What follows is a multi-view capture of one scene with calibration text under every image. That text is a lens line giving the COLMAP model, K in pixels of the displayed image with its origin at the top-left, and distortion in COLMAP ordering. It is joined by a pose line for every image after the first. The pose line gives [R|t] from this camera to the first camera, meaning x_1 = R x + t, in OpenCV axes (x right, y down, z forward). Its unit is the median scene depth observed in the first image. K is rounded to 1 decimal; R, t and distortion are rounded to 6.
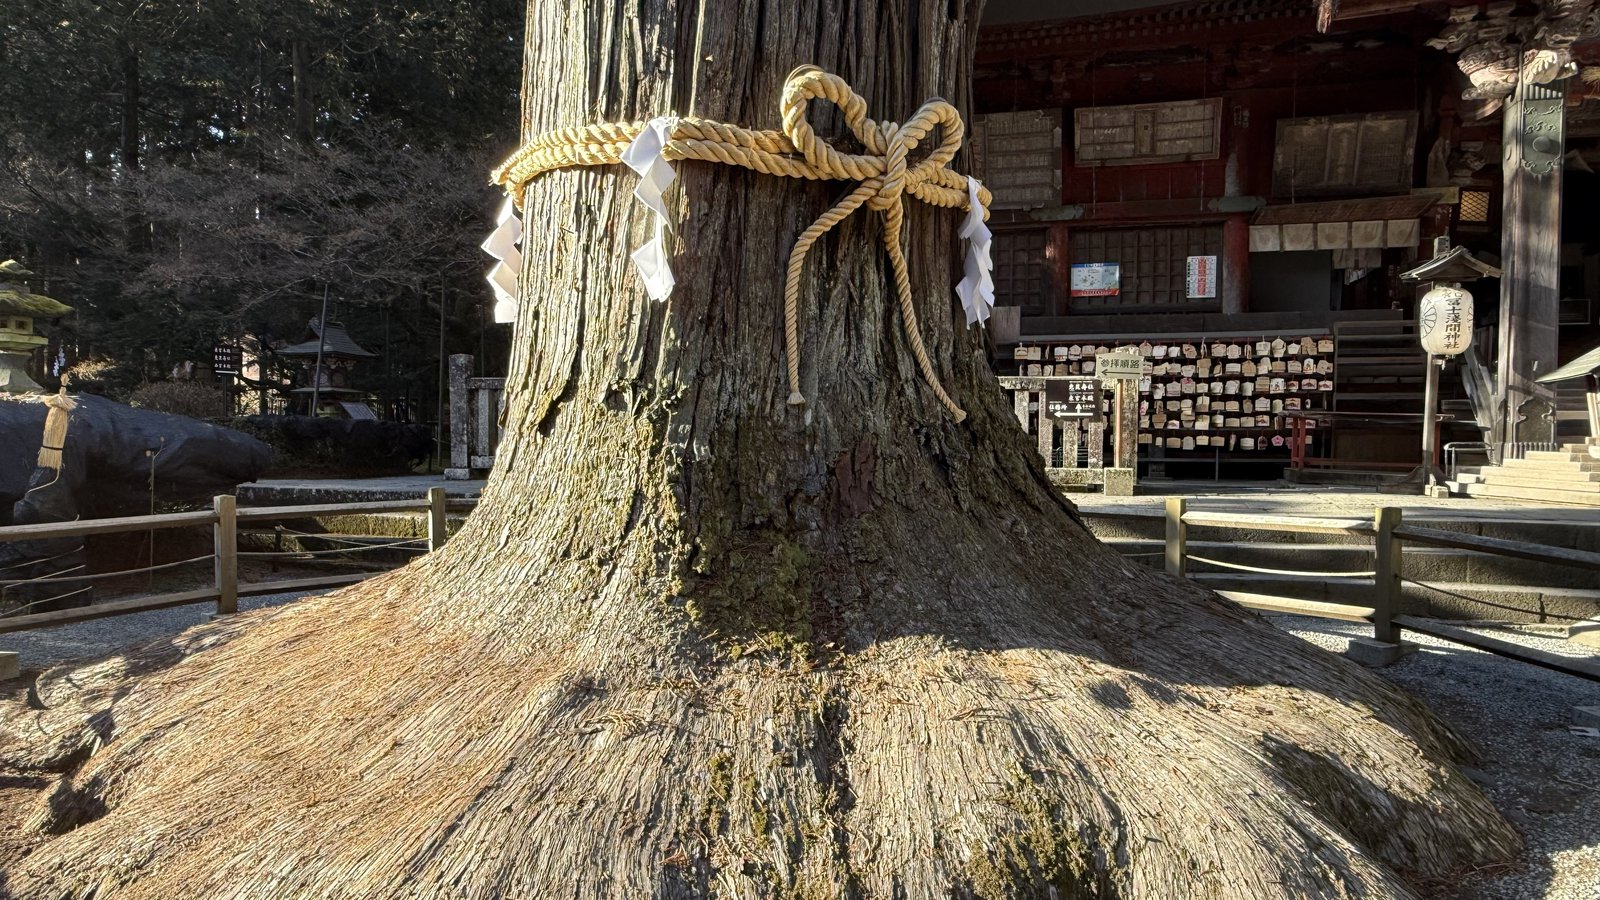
lens RADIAL K [[1037.9, 0, 800.0], [0, 1037.9, 450.0], [0, 0, 1]] dist [-0.000317, 0.000757]
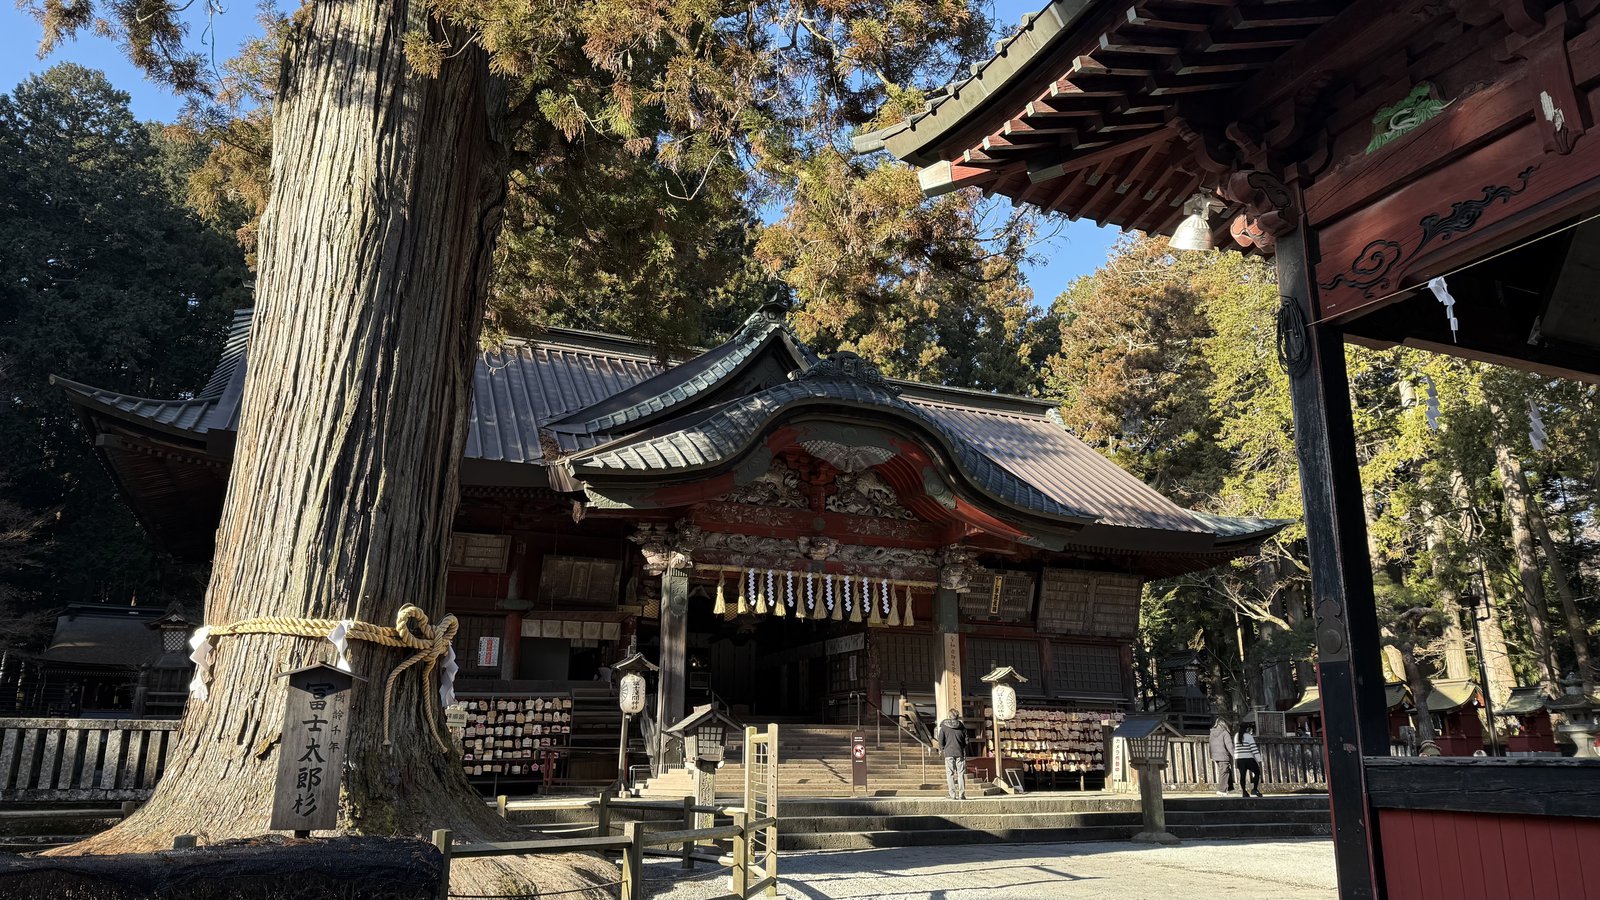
lens RADIAL K [[1101.3, 0, 804.5], [0, 1101.3, 460.4], [0, 0, 1]] dist [0.189032, -0.391786]
pose [[0.763064, 0.161008, 0.625947, -0.415425], [0.023148, 0.961045, -0.275421, 0.025395], [-0.645908, 0.224654, 0.729612, -0.679530]]
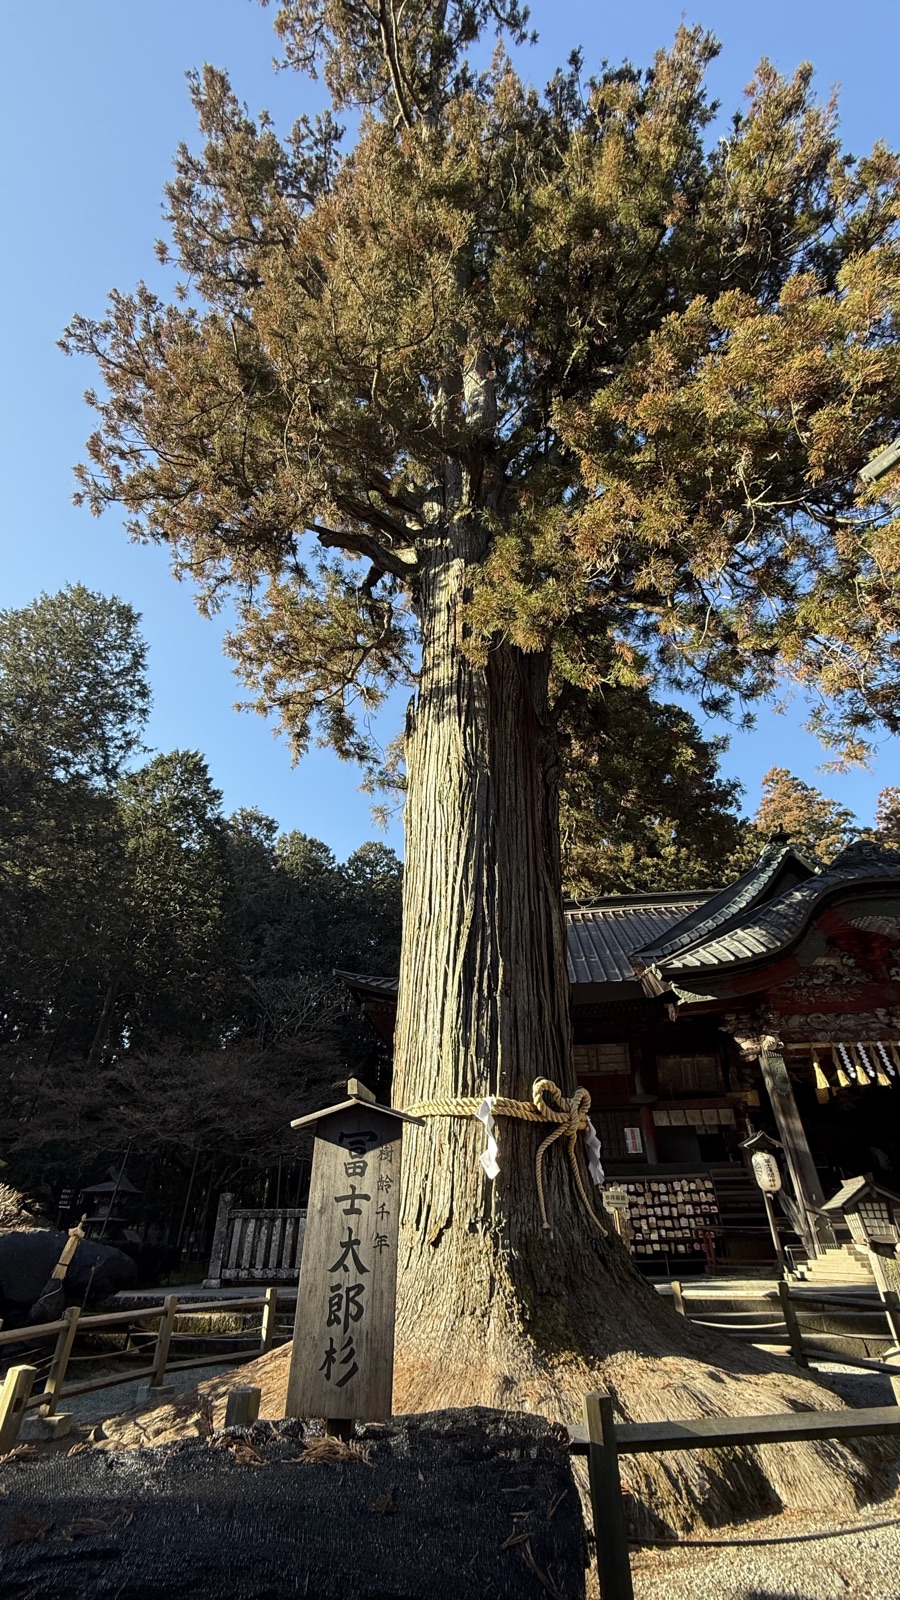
lens RADIAL K [[629.1, 0, 450.0], [0, 629.1, 800.0], [0, 0, 1]] dist [-0.002135, -0.000155]
pose [[0.985598, 0.083461, 0.147073, -0.217211], [0.020245, 0.805227, -0.592621, 0.005580], [-0.167888, 0.587064, 0.791940, -0.279995]]
